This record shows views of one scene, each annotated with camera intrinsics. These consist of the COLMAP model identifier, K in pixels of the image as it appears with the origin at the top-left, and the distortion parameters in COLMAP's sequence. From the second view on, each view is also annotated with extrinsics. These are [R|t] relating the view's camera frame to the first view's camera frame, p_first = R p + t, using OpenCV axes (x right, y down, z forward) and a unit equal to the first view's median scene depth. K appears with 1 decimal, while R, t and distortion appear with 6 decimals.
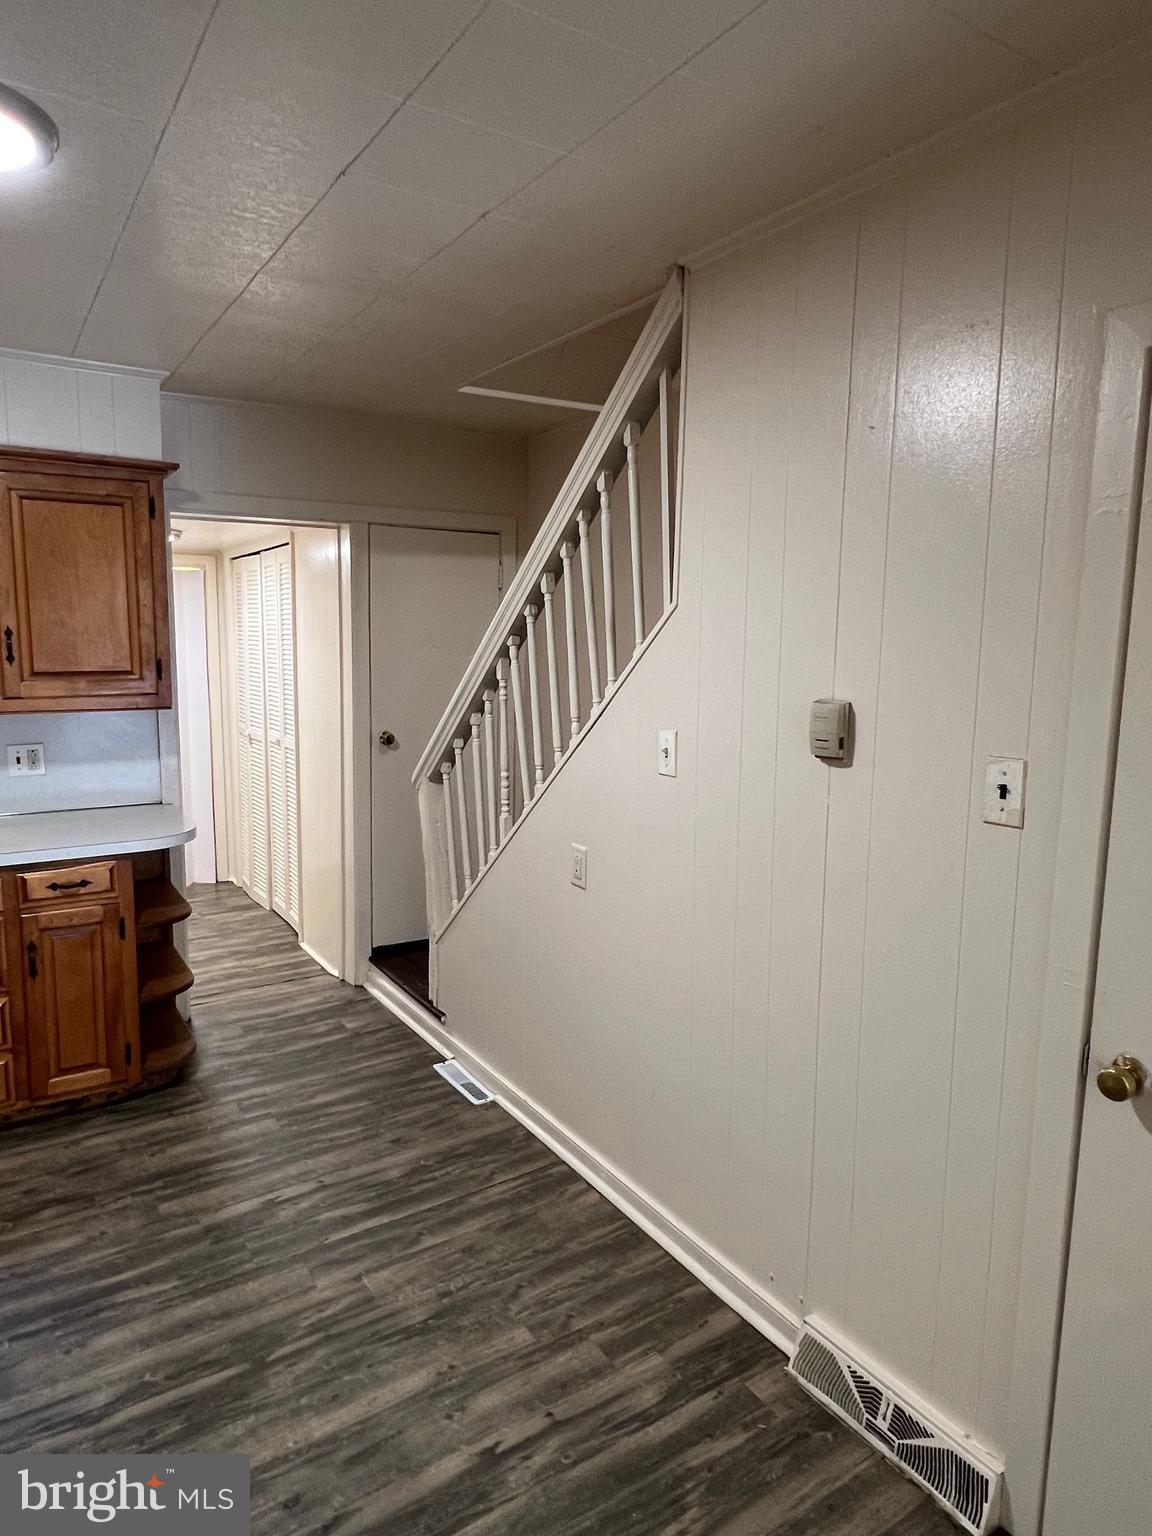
lens RADIAL K [[953.7, 0, 571.1], [0, 953.7, 762.9], [0, 0, 1]] dist [-0.002908, -0.001146]
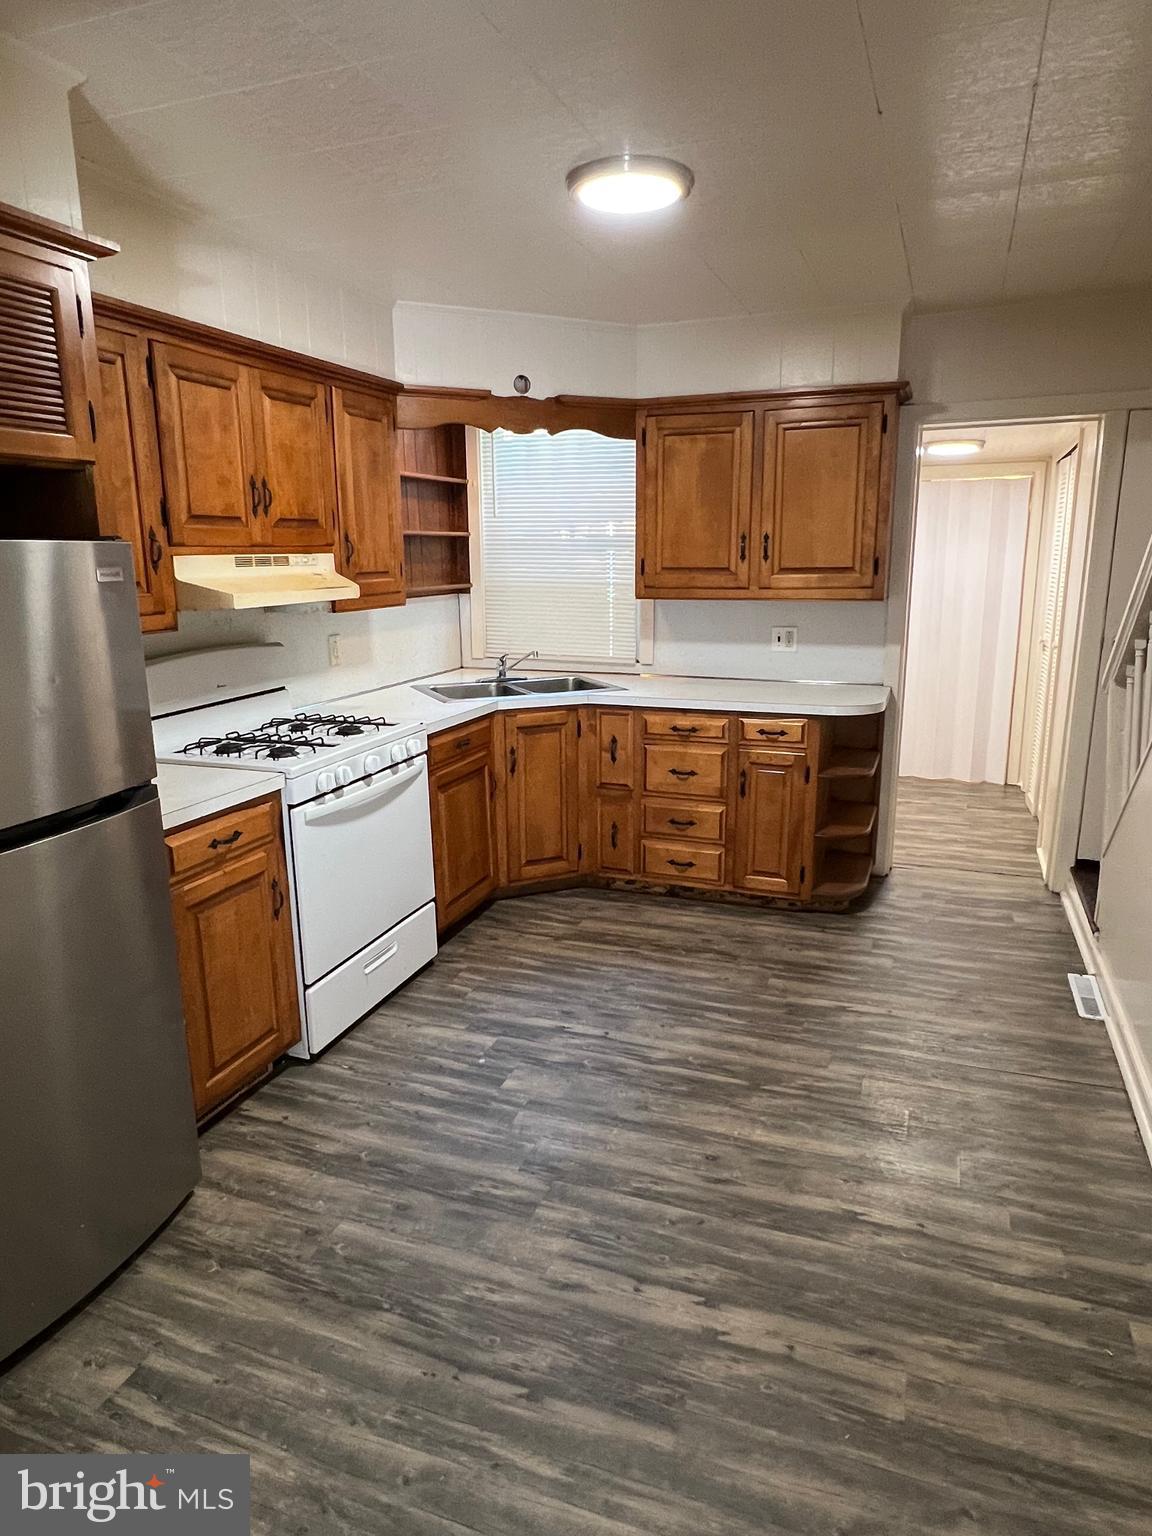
lens RADIAL K [[953.7, 0, 571.1], [0, 953.7, 762.9], [0, 0, 1]] dist [-0.002908, -0.001146]
pose [[0.587366, 0.154651, -0.794408, 0.365620], [-0.090470, 0.987968, 0.125441, 0.031935], [0.804249, -0.001810, 0.594290, 0.005998]]
